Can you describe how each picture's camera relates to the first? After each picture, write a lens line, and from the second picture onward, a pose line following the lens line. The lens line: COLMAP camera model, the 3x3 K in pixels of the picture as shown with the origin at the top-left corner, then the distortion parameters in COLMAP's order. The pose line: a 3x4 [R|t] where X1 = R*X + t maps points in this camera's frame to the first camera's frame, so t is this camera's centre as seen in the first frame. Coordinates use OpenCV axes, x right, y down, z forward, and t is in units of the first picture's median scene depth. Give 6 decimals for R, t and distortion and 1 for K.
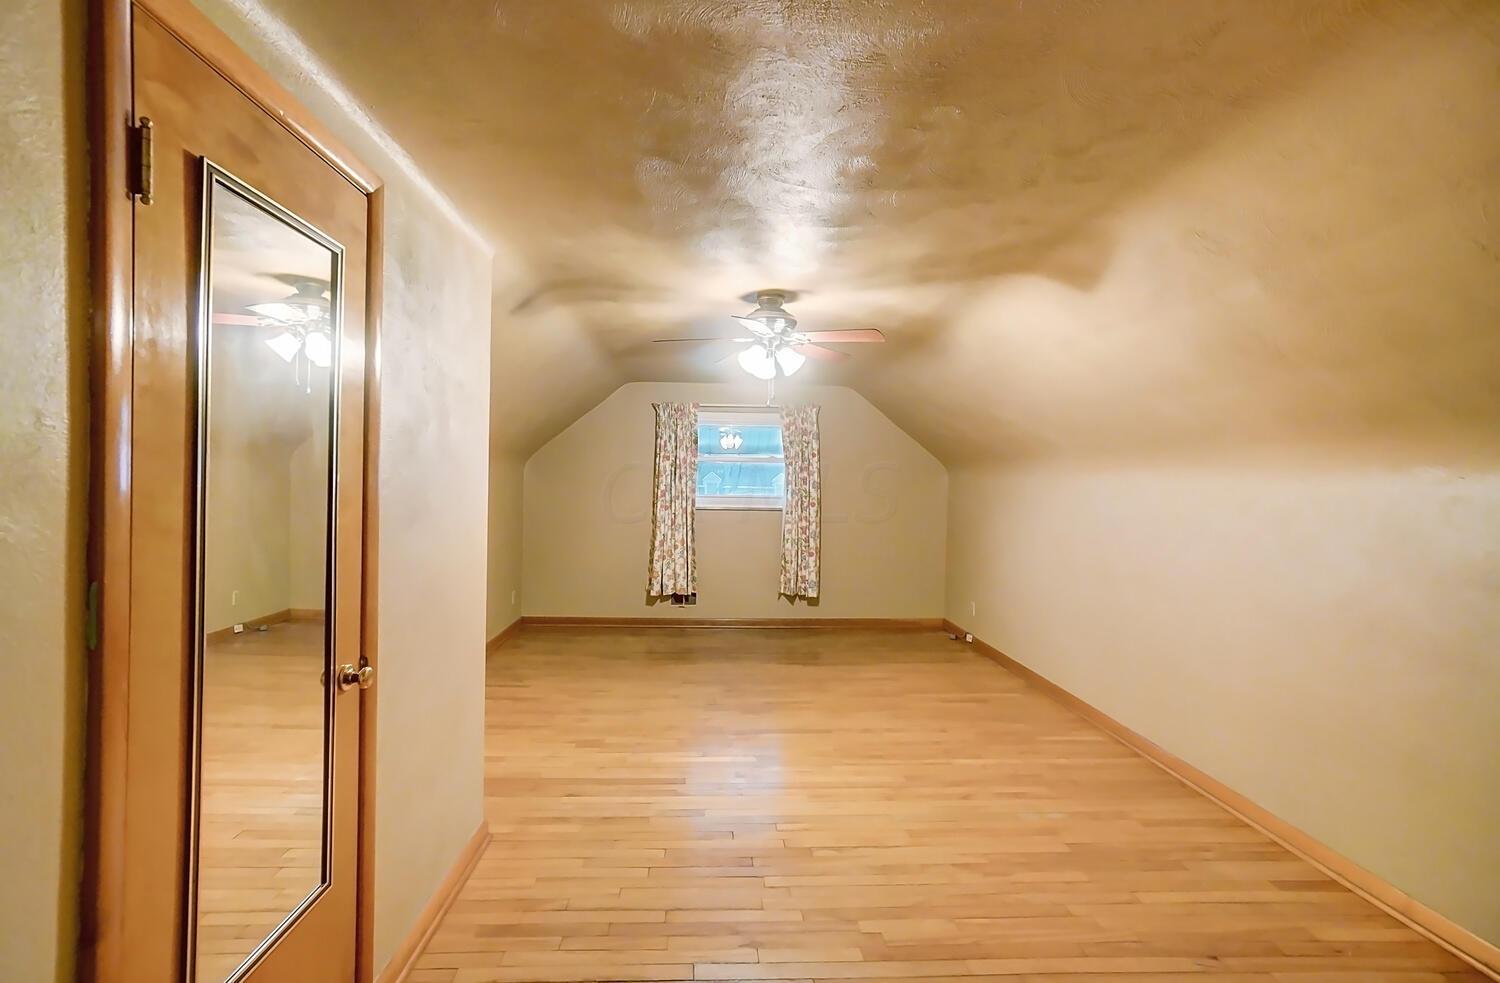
lens RADIAL K [[657.6, 0, 744.5], [0, 657.6, 490.9], [0, 0, 1]] dist [-0.020702, 0.002359]
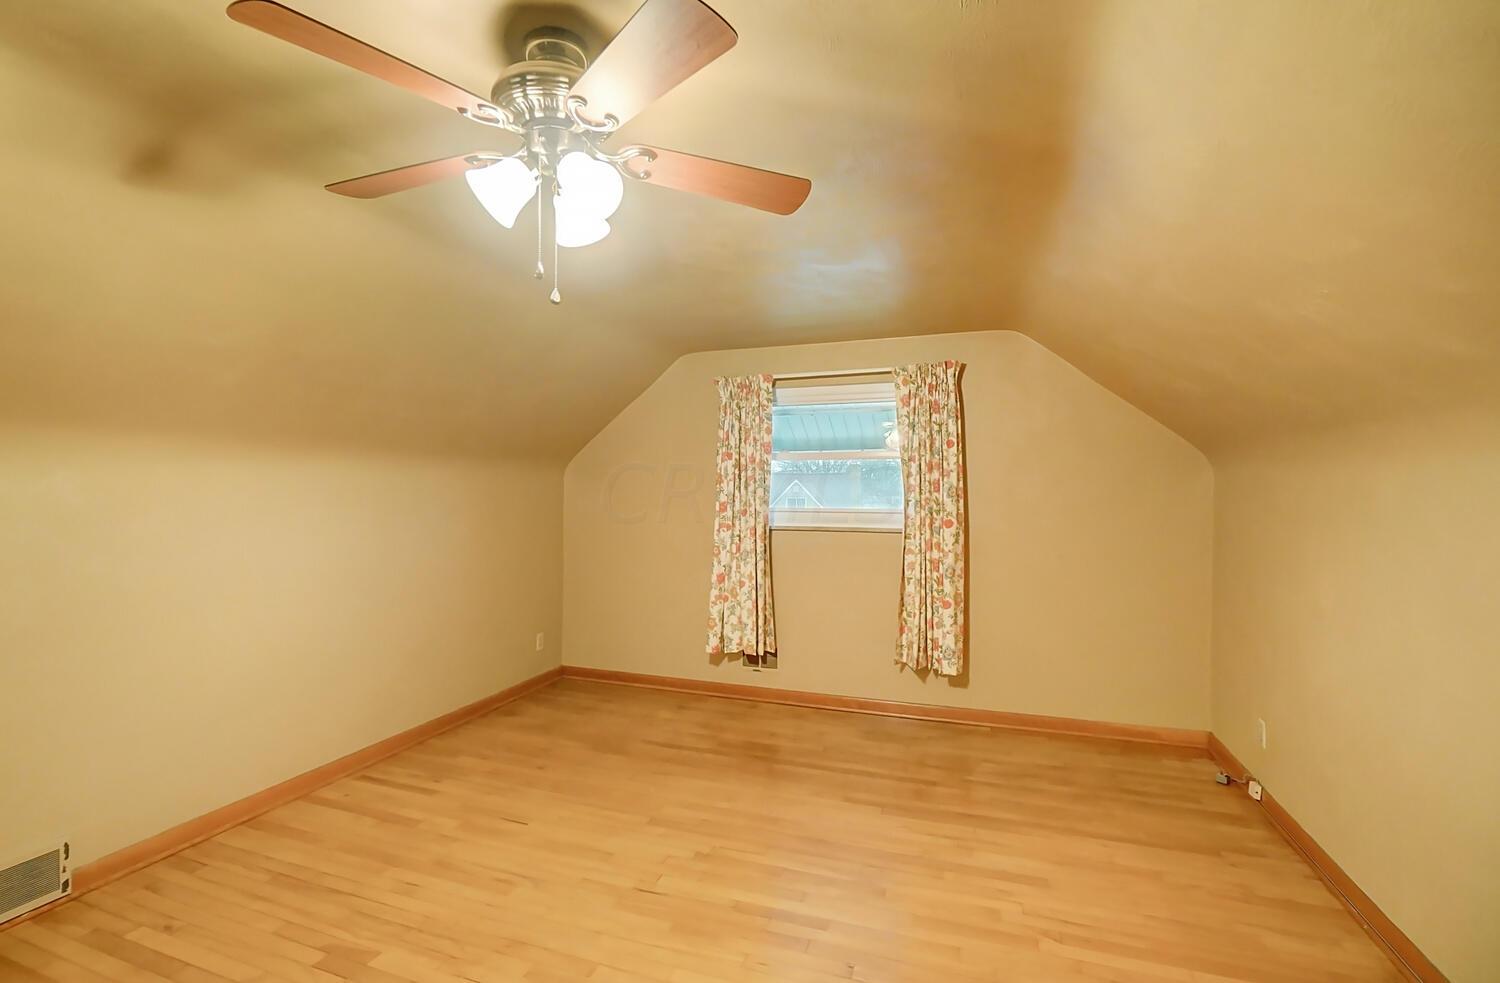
lens RADIAL K [[657.6, 0, 752.0], [0, 657.6, 481.3], [0, 0, 1]] dist [-0.020702, 0.002359]
pose [[0.919386, -0.019081, -0.392893, 0.177727], [0.006906, 0.999452, -0.032379, -0.000315], [0.393295, 0.027056, 0.919014, 0.362688]]
